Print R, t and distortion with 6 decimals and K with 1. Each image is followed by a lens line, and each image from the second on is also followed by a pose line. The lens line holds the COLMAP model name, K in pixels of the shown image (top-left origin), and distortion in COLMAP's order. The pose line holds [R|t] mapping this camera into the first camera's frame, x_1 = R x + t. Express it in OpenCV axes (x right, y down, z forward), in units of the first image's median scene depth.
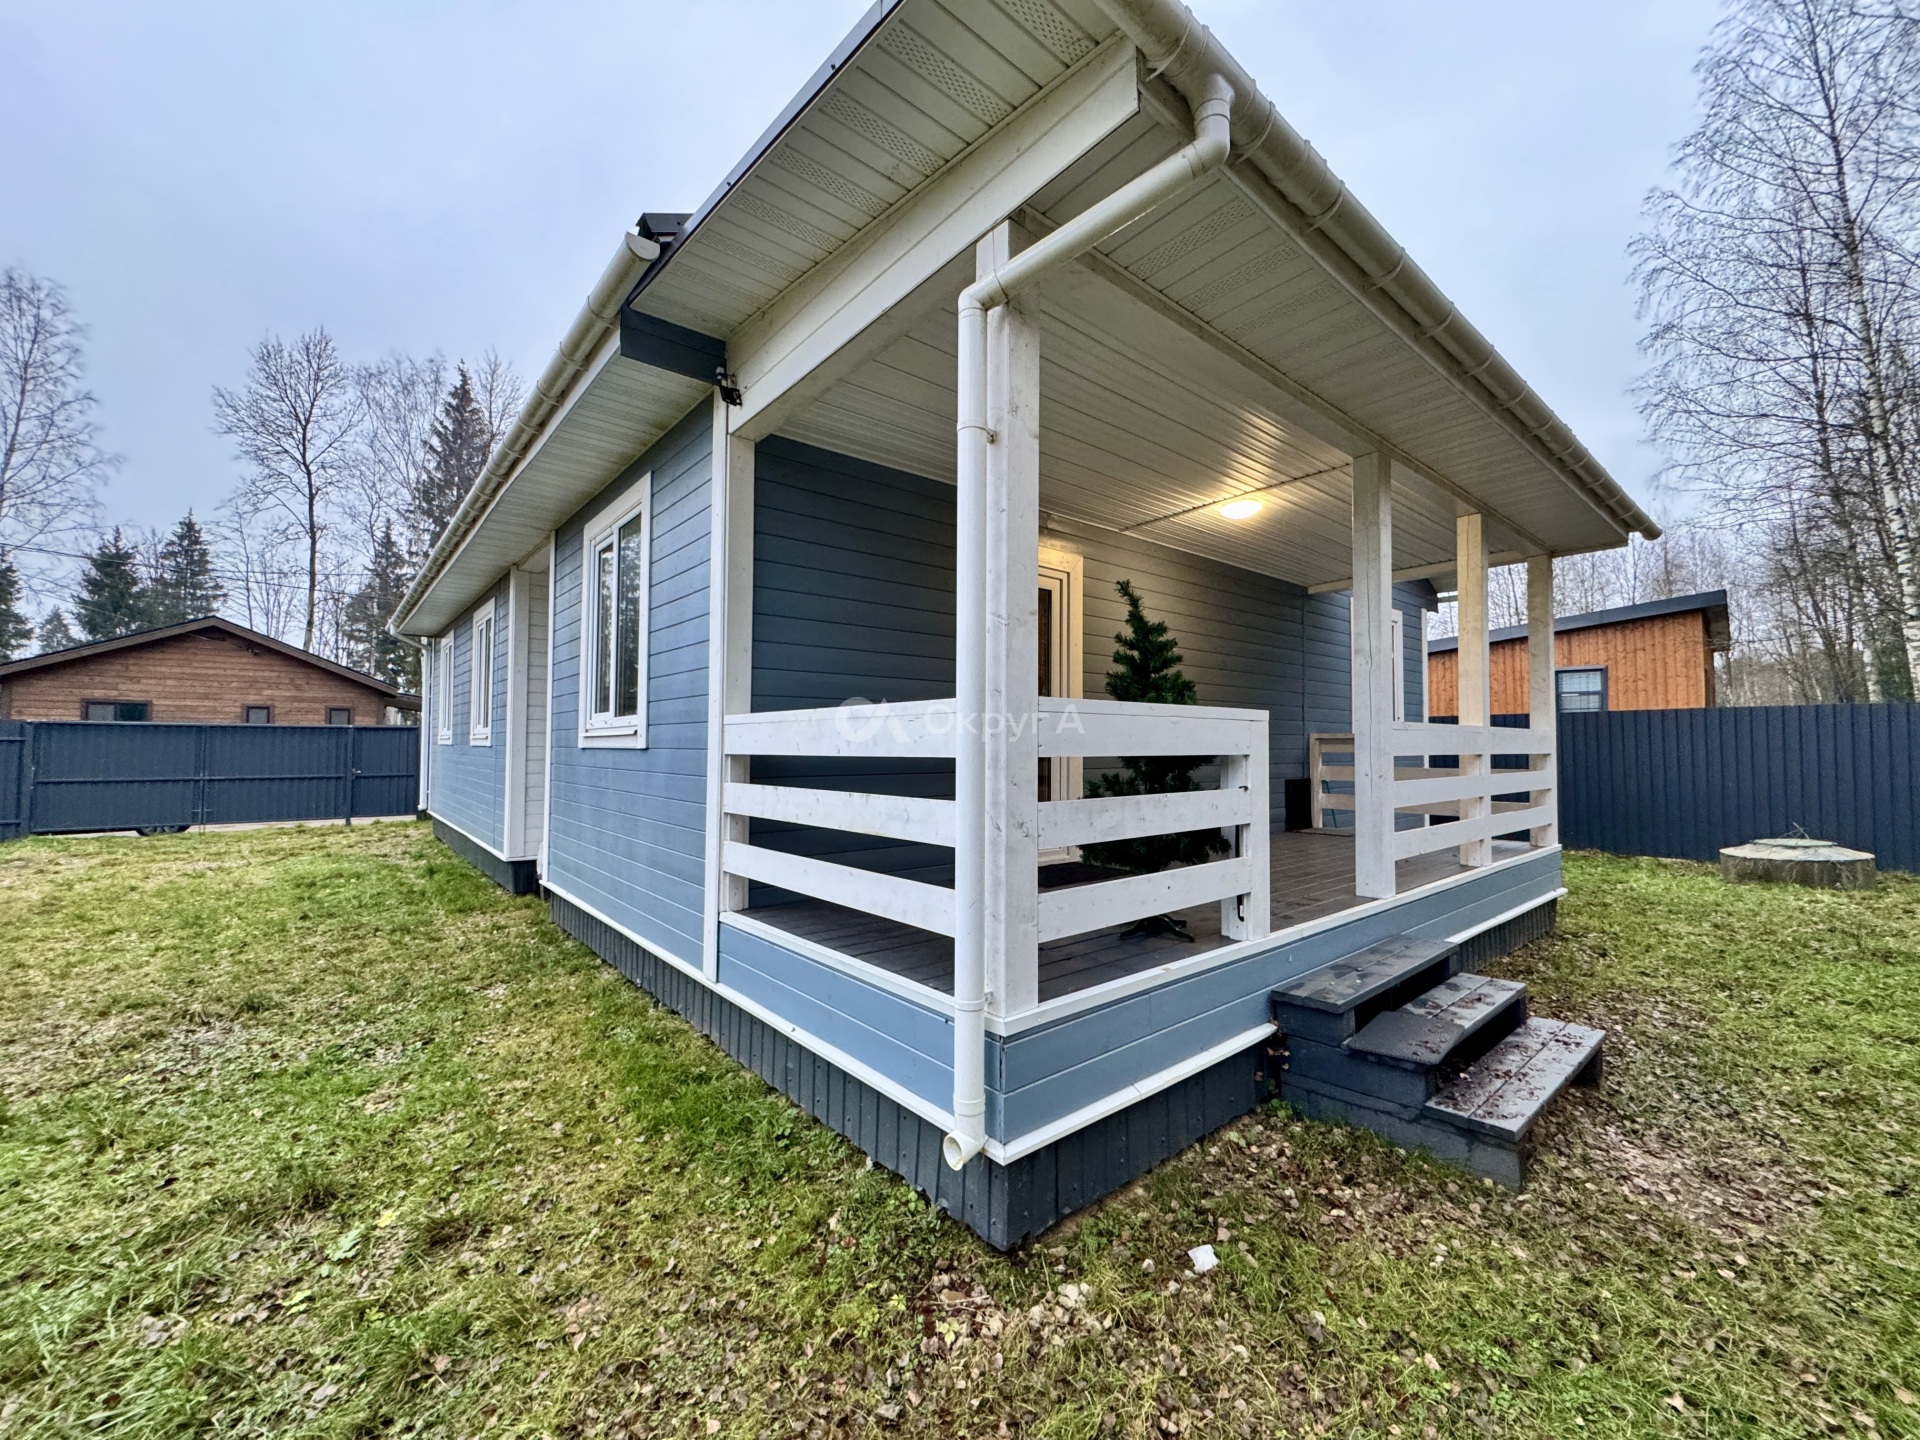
lens RADIAL K [[769.4, 0, 965.8], [0, 769.4, 721.1], [0, 0, 1]] dist [-0.000917, 0.000296]
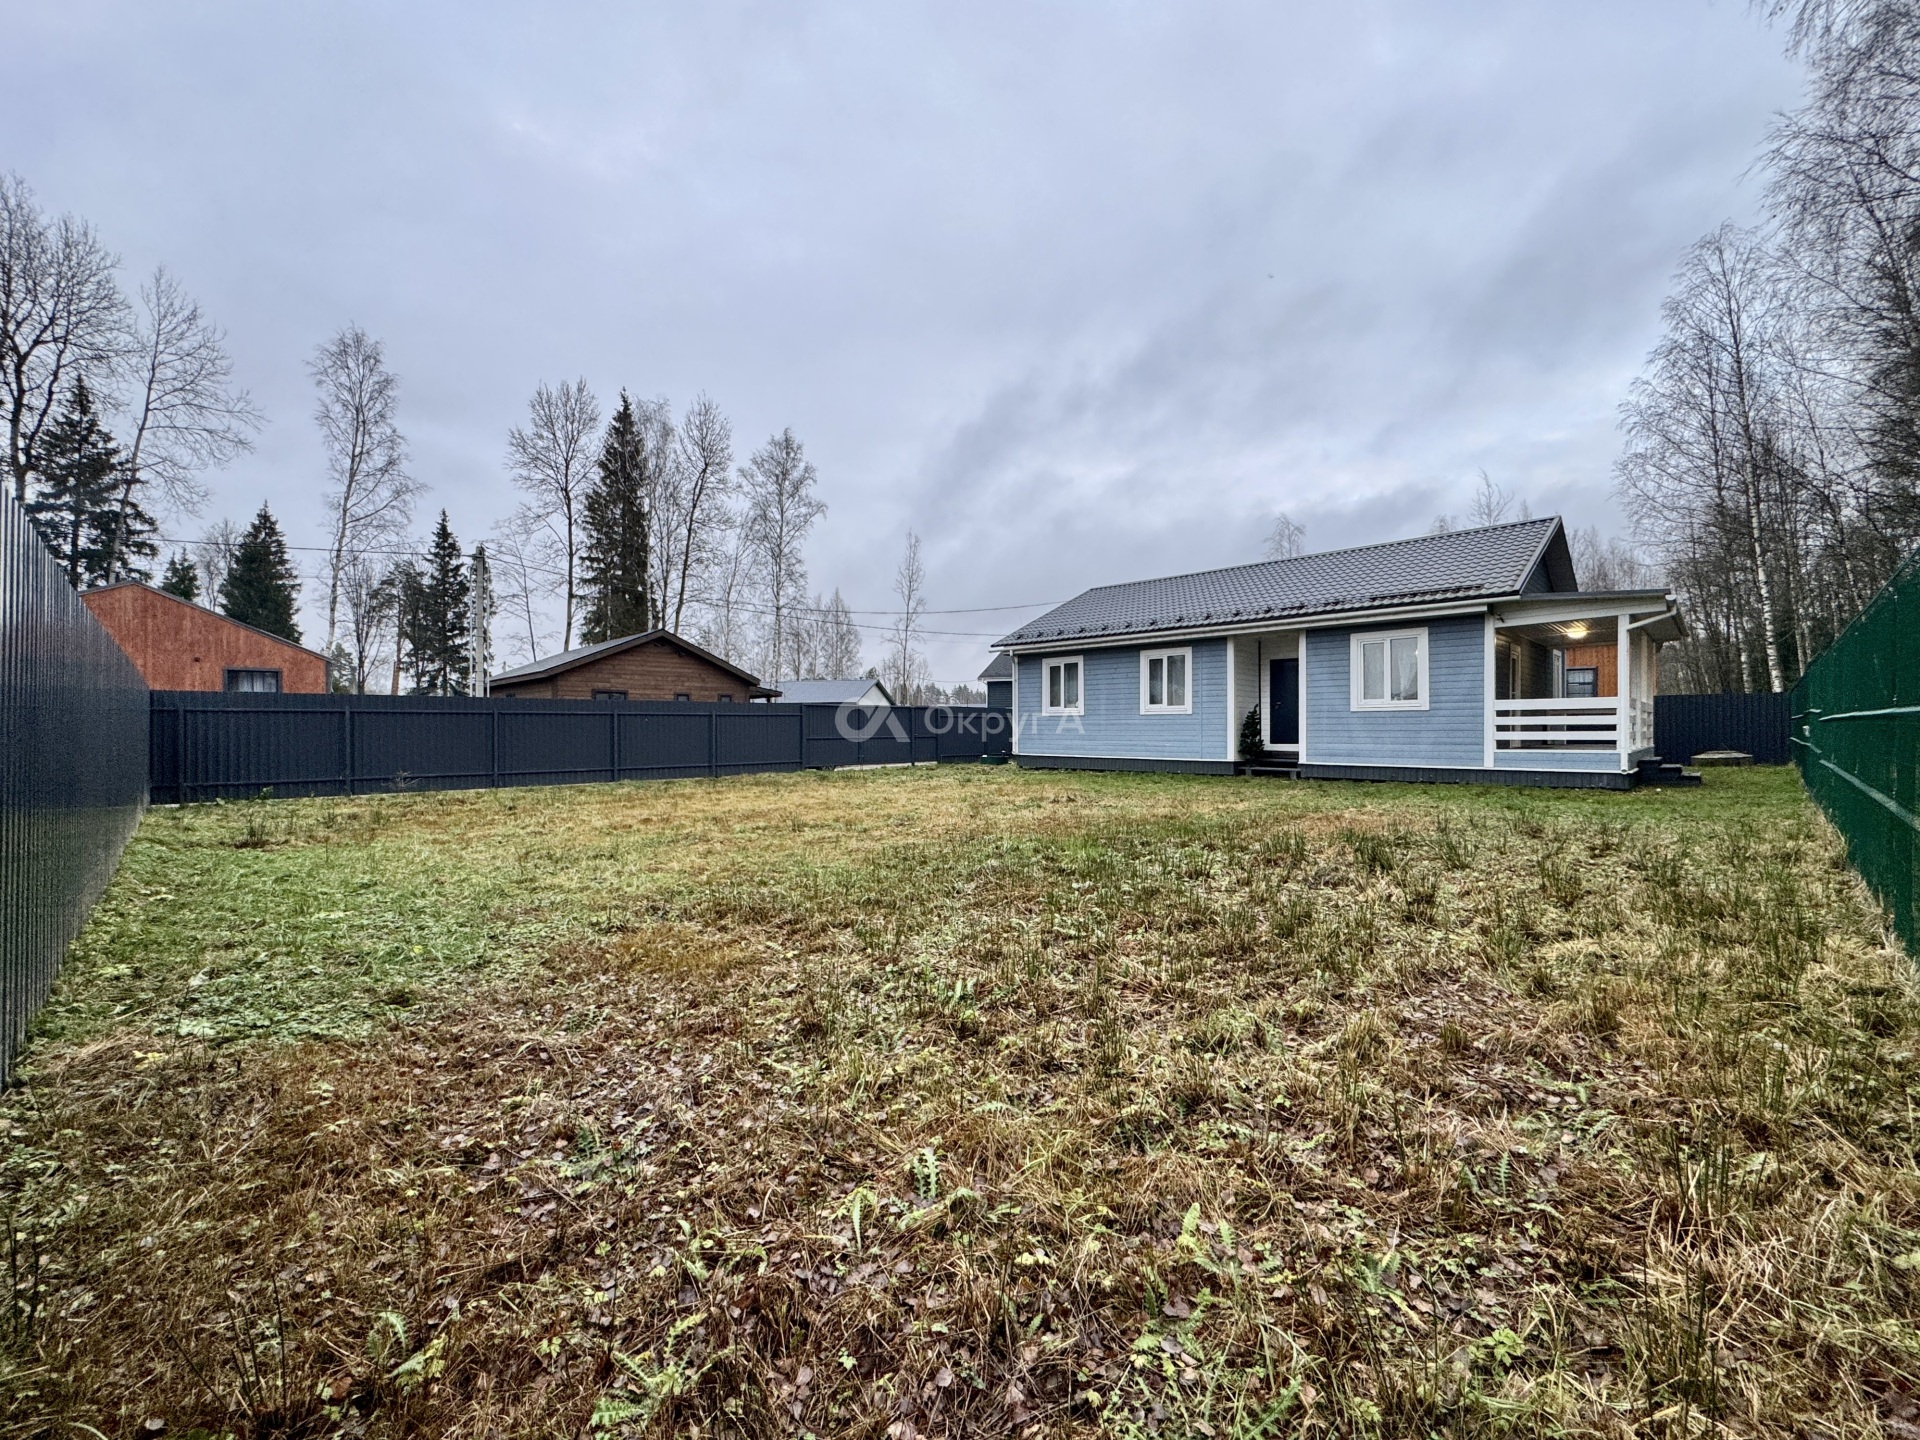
lens RADIAL K [[769.4, 0, 957.9], [0, 769.4, 729.1], [0, 0, 1]] dist [-0.000917, 0.000296]
pose [[0.997073, -0.006623, 0.076173, -0.787003], [0.003898, 0.999349, 0.035859, -0.004404], [-0.076361, -0.035457, 0.996450, -0.640707]]
